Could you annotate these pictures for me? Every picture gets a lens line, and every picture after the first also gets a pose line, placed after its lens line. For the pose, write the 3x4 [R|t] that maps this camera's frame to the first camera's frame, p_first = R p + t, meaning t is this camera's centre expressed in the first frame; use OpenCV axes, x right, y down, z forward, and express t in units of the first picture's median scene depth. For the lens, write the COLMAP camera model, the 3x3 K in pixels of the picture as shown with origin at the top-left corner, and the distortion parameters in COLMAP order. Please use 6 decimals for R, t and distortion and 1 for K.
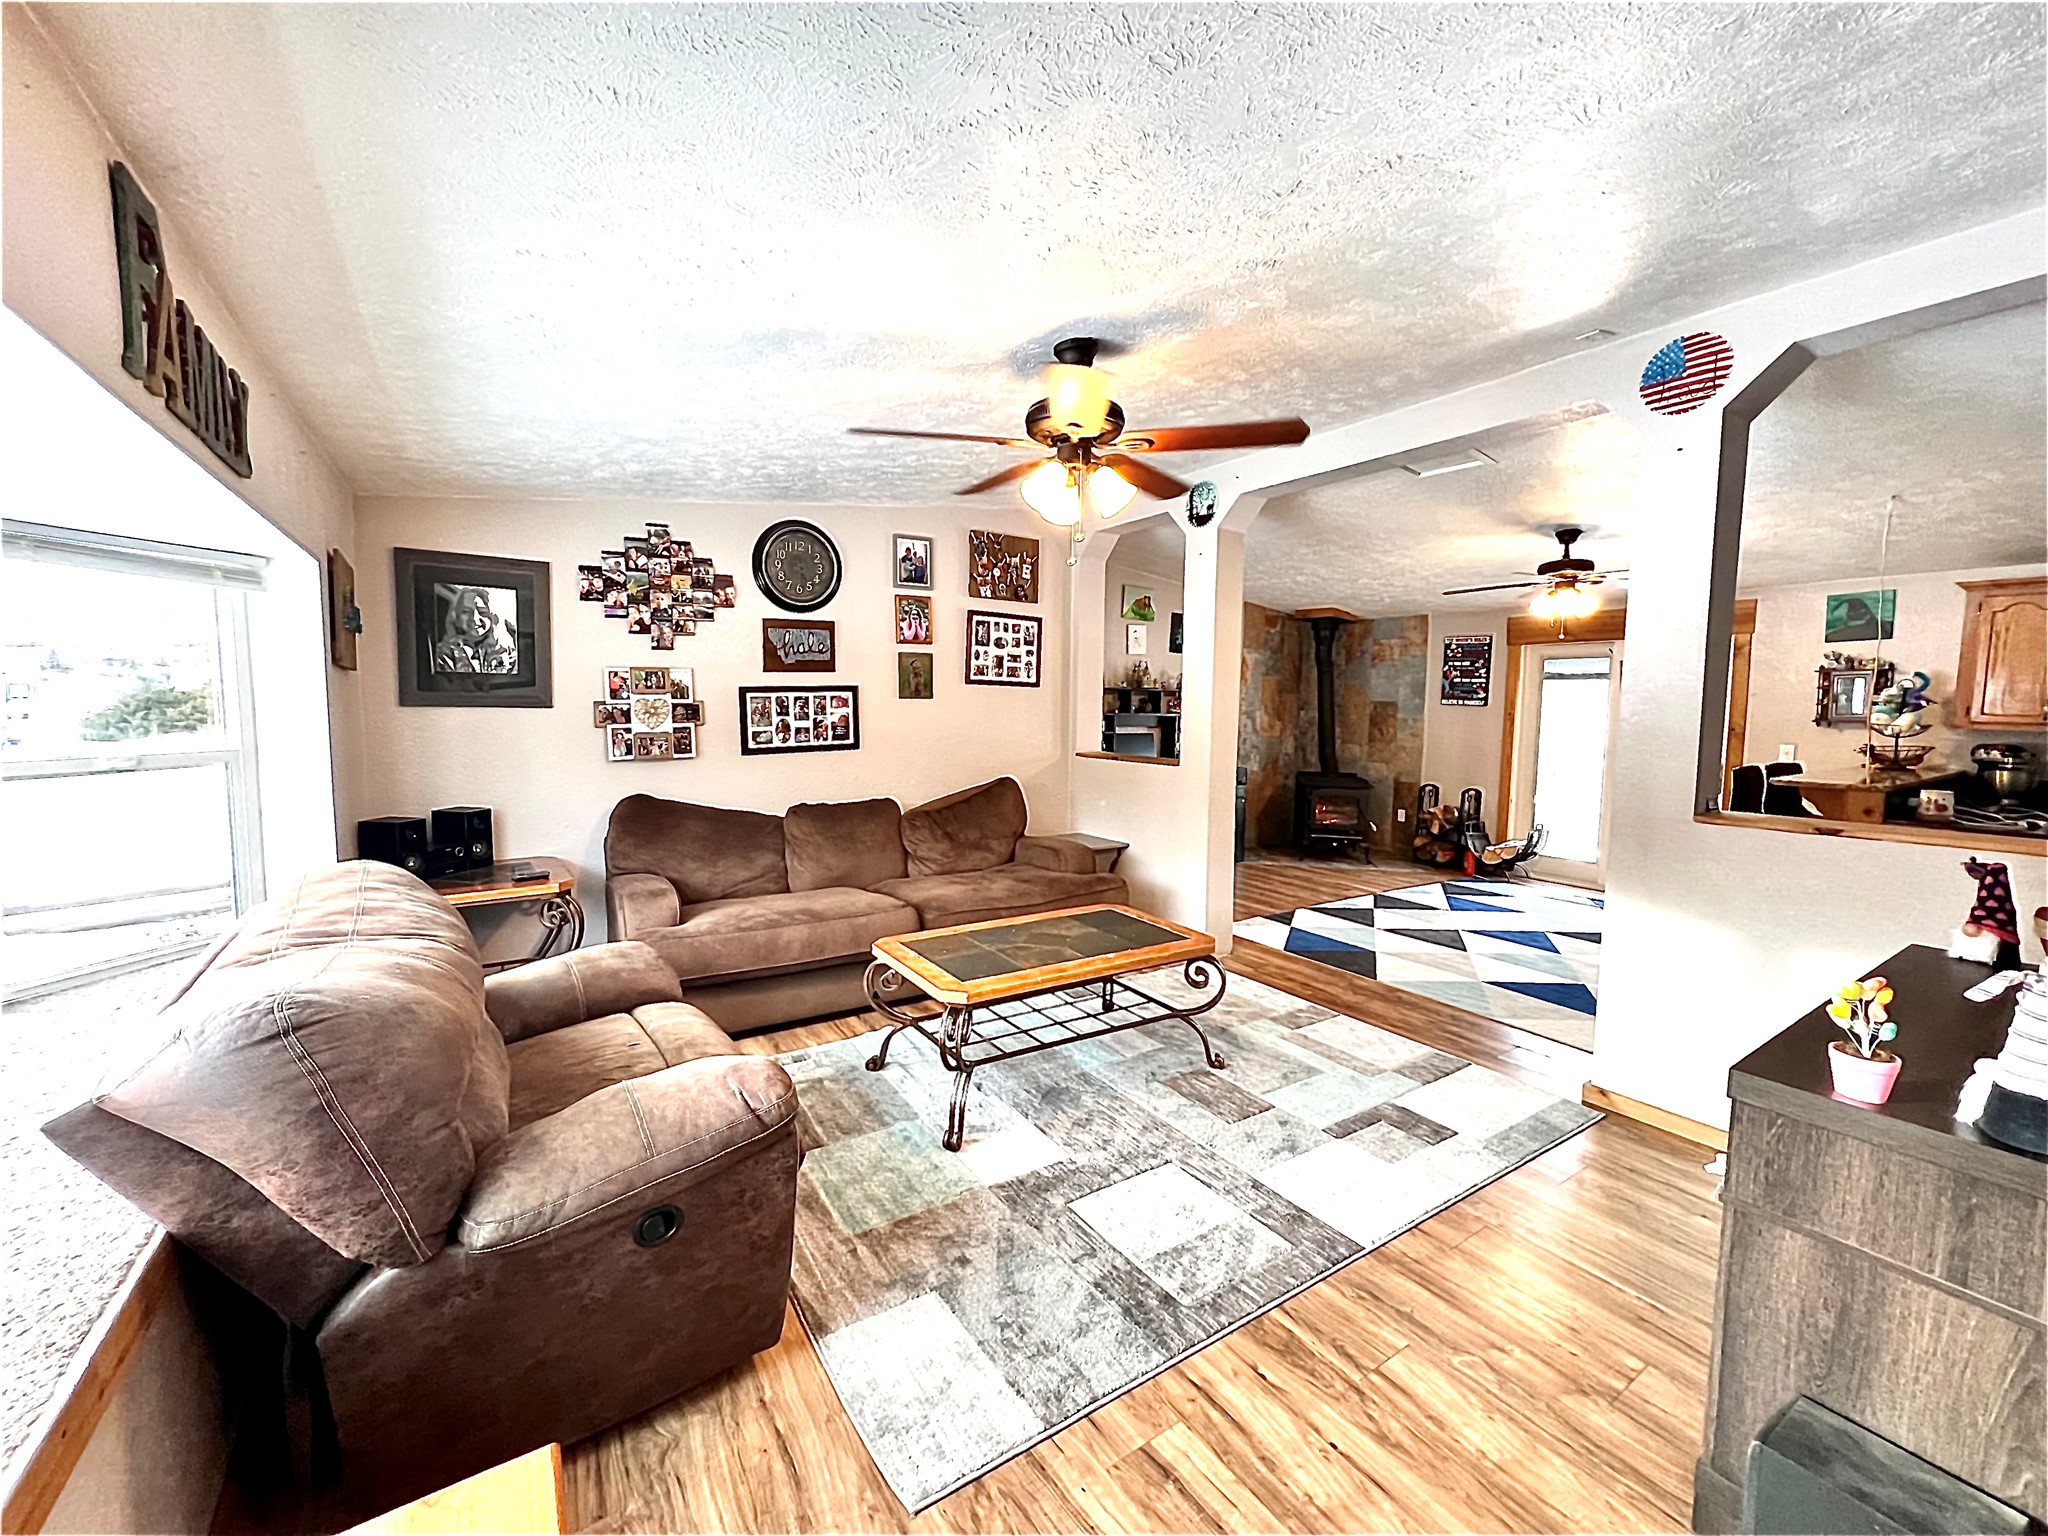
lens RADIAL K [[817.8, 0, 1027.0], [0, 817.8, 764.0], [0, 0, 1]] dist [0.000253, 0.000008]
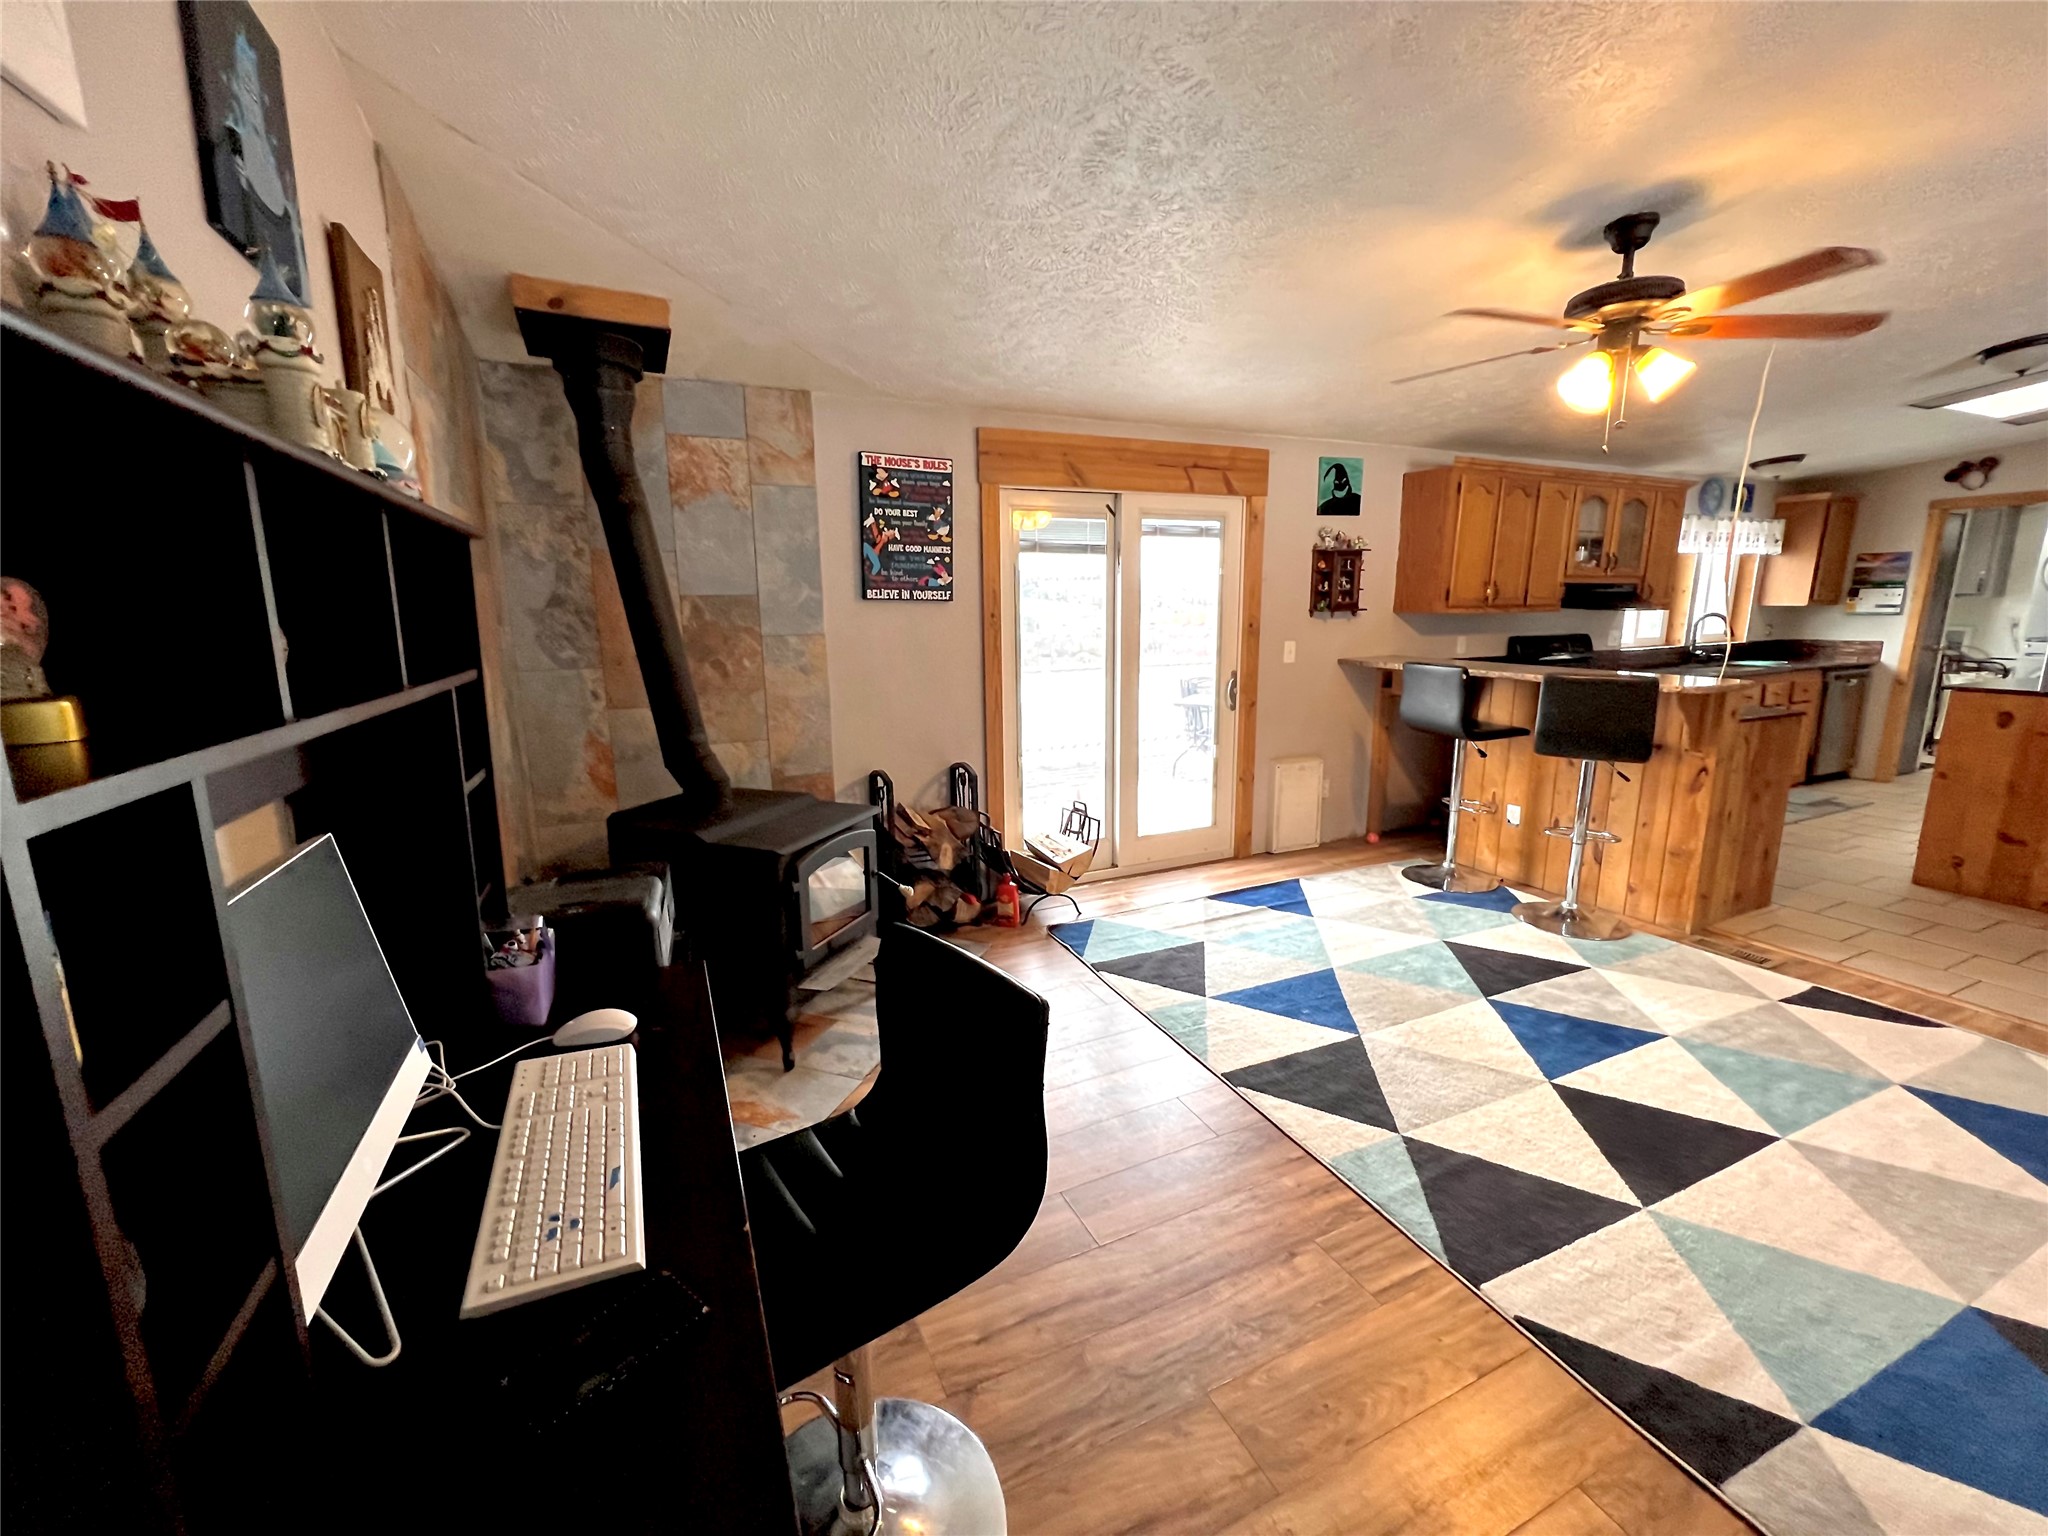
lens RADIAL K [[817.8, 0, 1028.6], [0, 817.8, 765.0], [0, 0, 1]] dist [0.000253, 0.000008]
pose [[0.155594, -0.197195, 0.967938, 0.048527], [0.093406, 0.978419, 0.184316, -0.058425], [-0.983395, 0.061733, 0.170656, 0.842987]]
